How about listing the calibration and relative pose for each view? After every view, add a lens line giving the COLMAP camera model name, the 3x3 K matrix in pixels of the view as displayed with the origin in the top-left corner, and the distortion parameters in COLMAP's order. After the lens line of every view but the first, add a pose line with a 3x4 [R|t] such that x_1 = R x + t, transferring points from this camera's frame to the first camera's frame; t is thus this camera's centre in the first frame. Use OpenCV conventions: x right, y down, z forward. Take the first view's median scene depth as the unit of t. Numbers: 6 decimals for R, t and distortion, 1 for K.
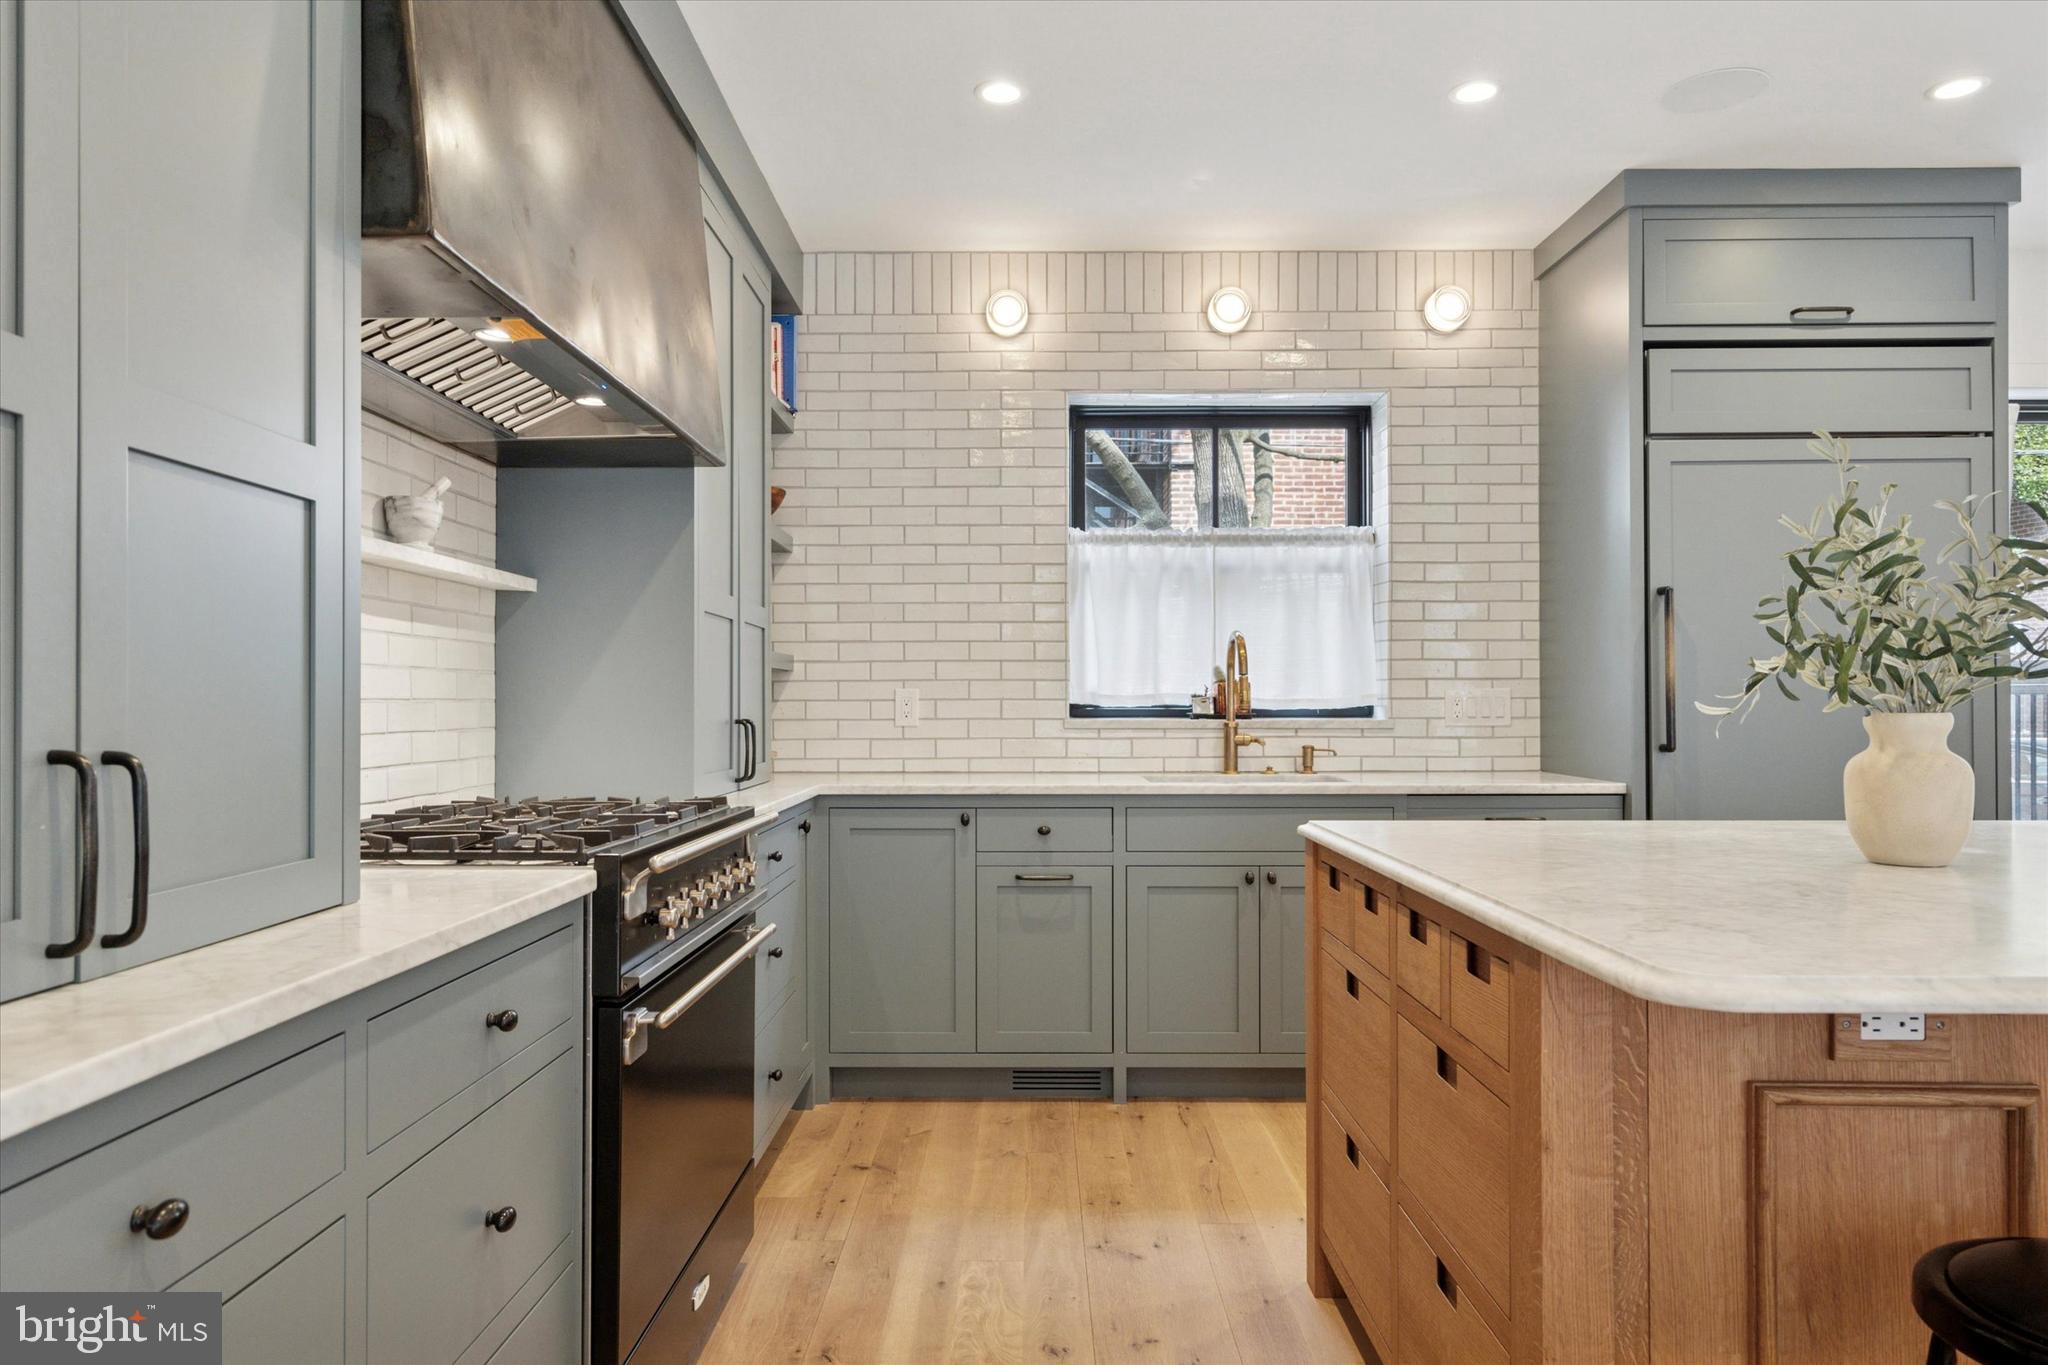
lens RADIAL K [[945.1, 0, 1020.1], [0, 945.1, 691.7], [0, 0, 1]] dist [0.004352, -0.000596]
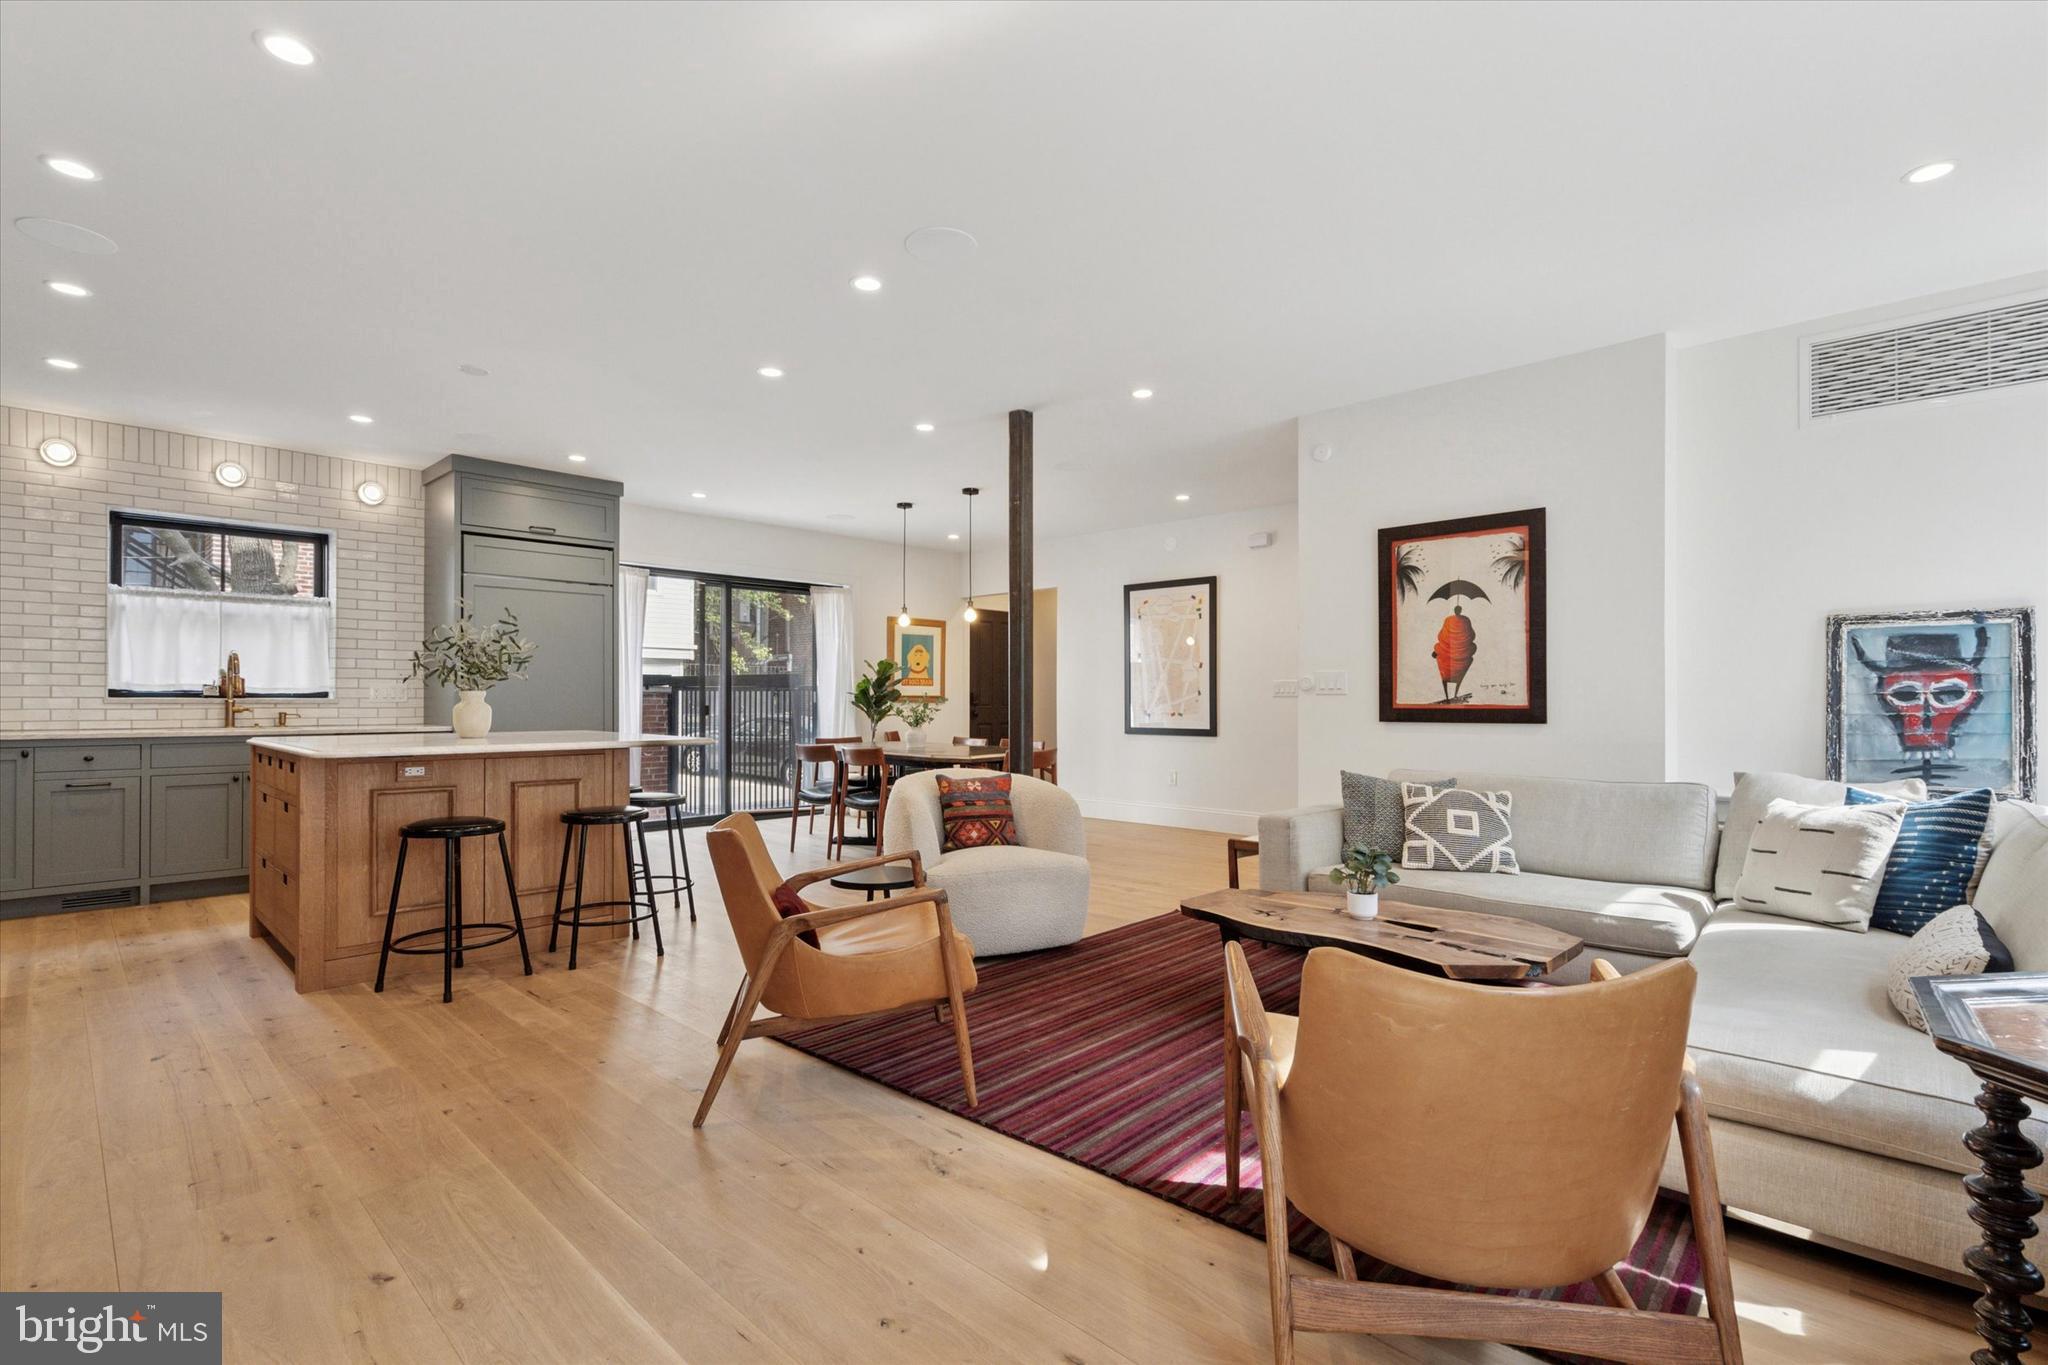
lens RADIAL K [[945.1, 0, 1008.9], [0, 945.1, 694.5], [0, 0, 1]] dist [0.004352, -0.000596]
pose [[0.680970, 0.006587, 0.732282, -0.093432], [-0.007261, 0.999971, -0.002243, 0.014941], [-0.732275, -0.003790, 0.680998, -1.342756]]
